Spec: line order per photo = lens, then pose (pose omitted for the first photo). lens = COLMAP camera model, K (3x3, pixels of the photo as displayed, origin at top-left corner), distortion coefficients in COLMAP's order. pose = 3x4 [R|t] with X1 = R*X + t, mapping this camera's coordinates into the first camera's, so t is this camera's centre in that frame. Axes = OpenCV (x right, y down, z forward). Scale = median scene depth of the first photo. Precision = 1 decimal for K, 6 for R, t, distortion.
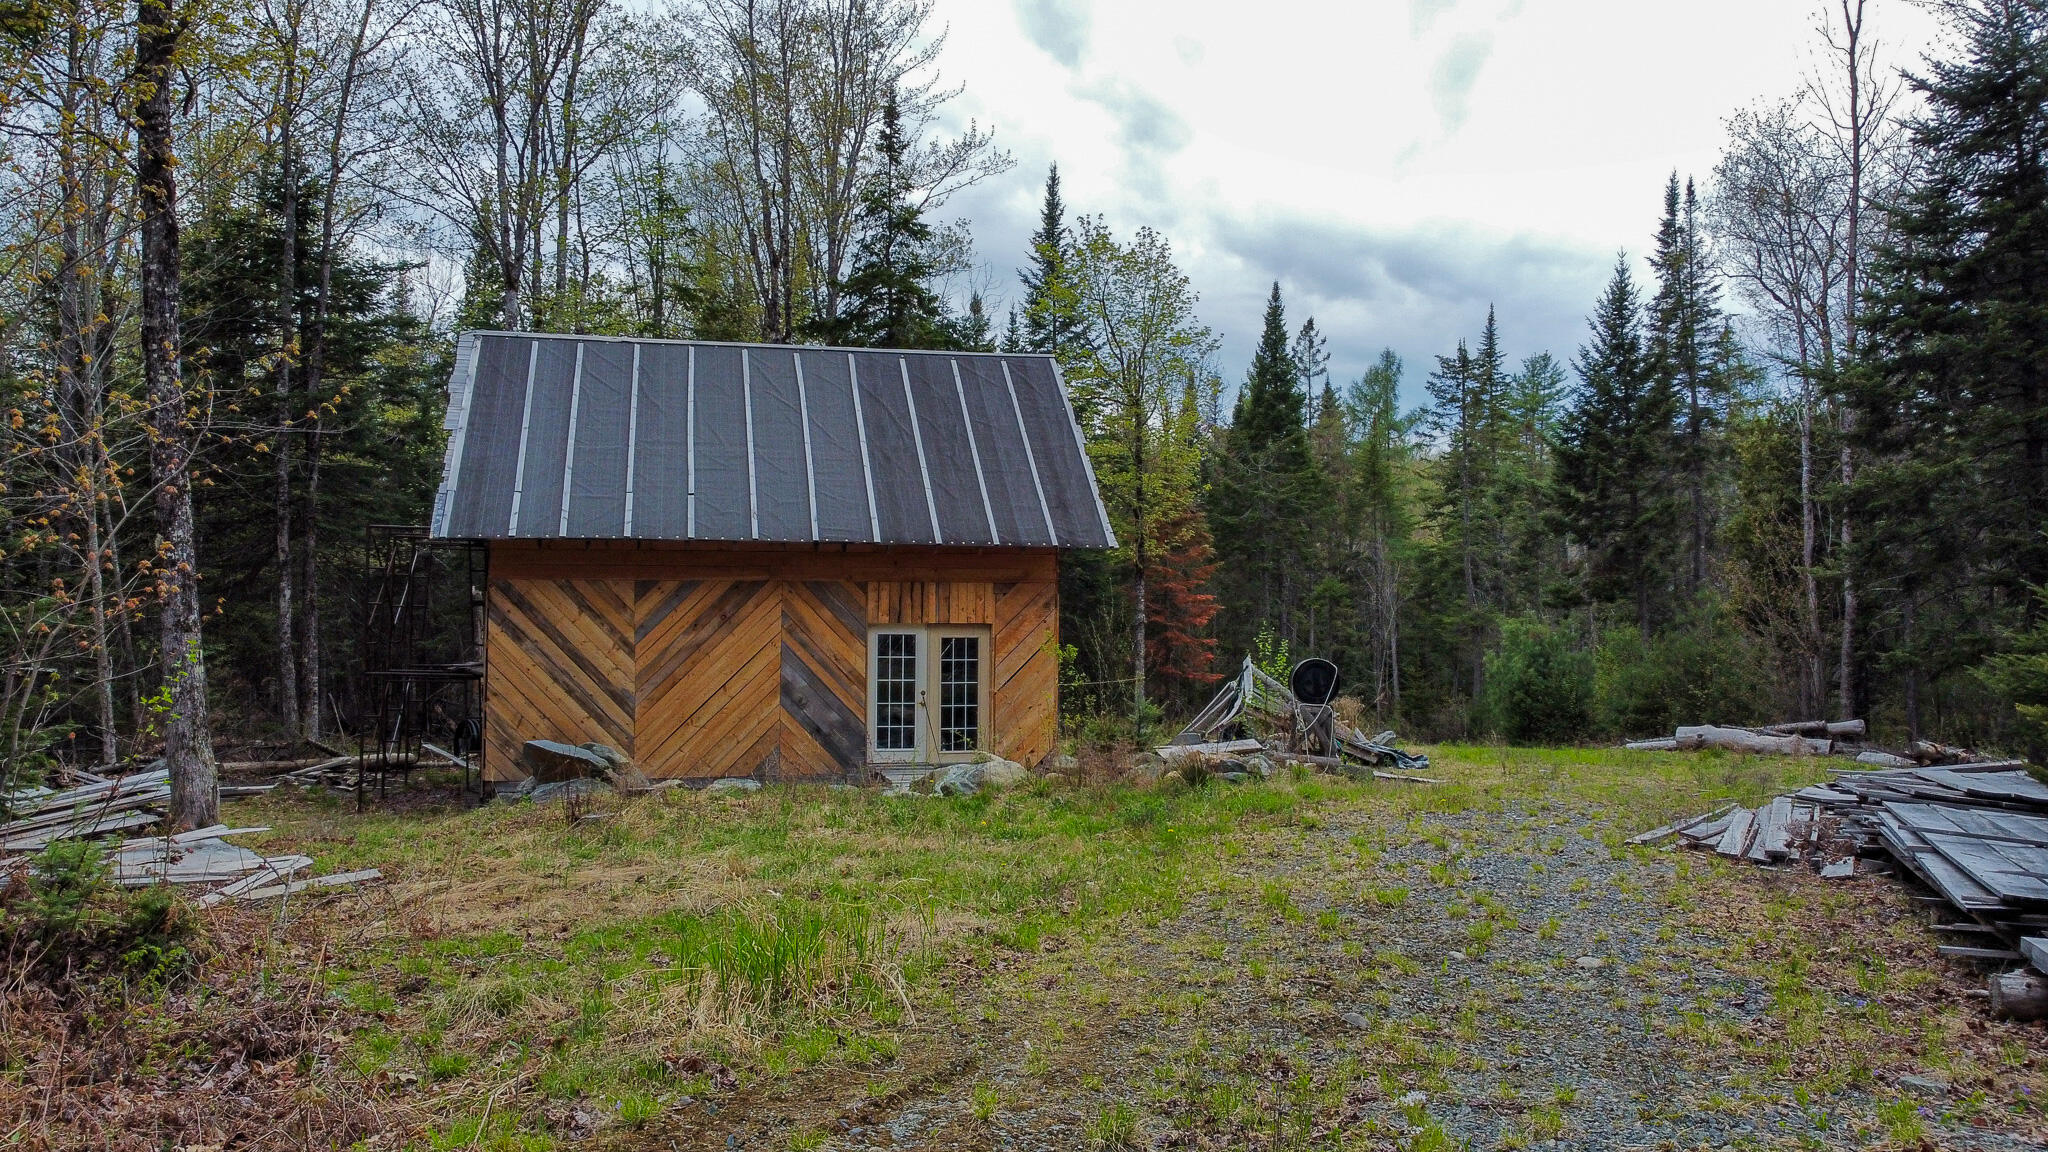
lens RADIAL K [[1515.1, 0, 1013.9], [0, 1515.1, 584.4], [0, 0, 1]] dist [0.000497, -0.003898]
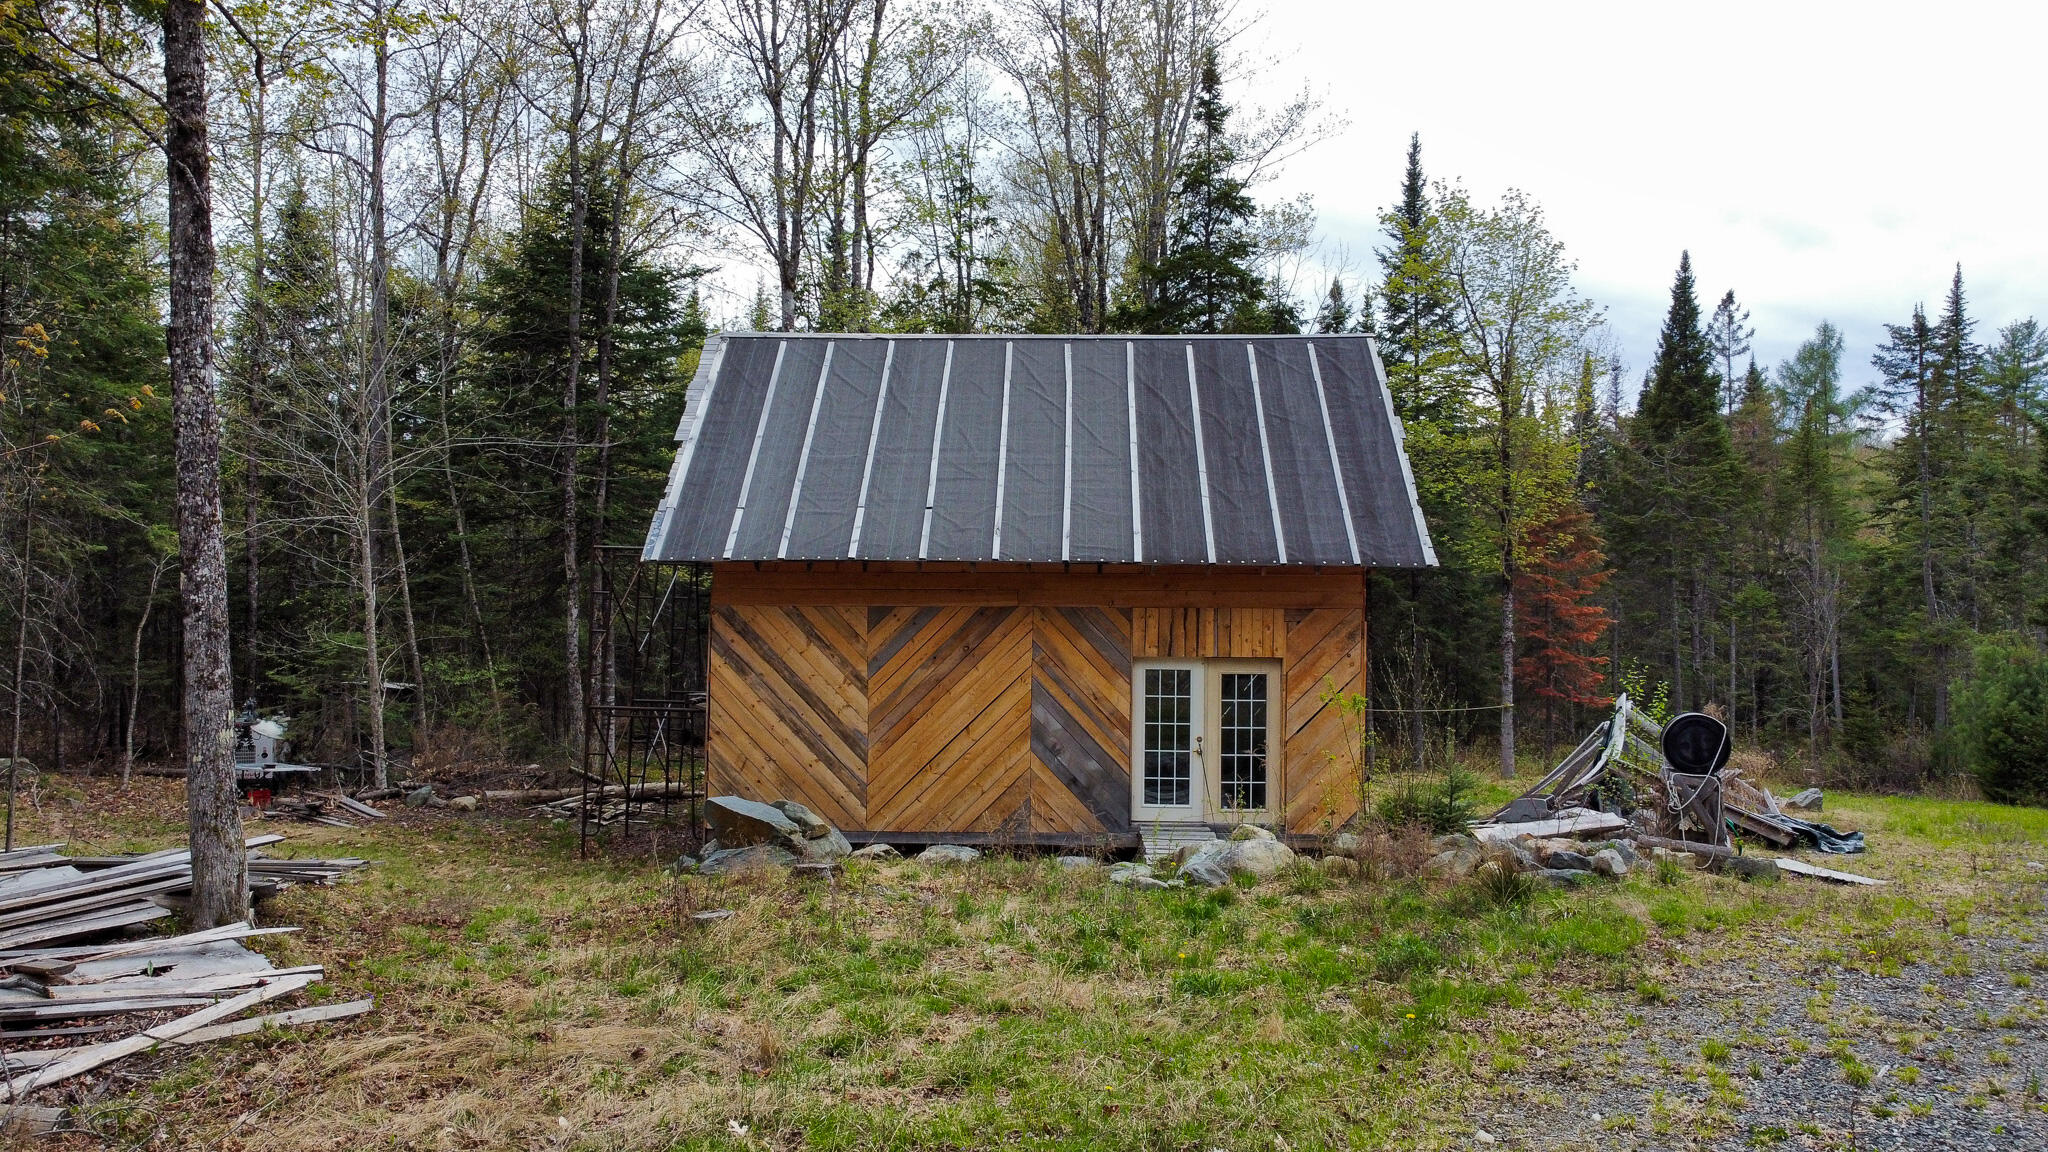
lens RADIAL K [[1549.9, 0, 1009.4], [0, 1549.9, 581.2], [0, 0, 1]] dist [0.003439, -0.006909]
pose [[0.970155, -0.002307, -0.242474, 0.033395], [0.001140, 0.999987, -0.004951, -0.008708], [0.242482, 0.004526, 0.970145, 0.100100]]
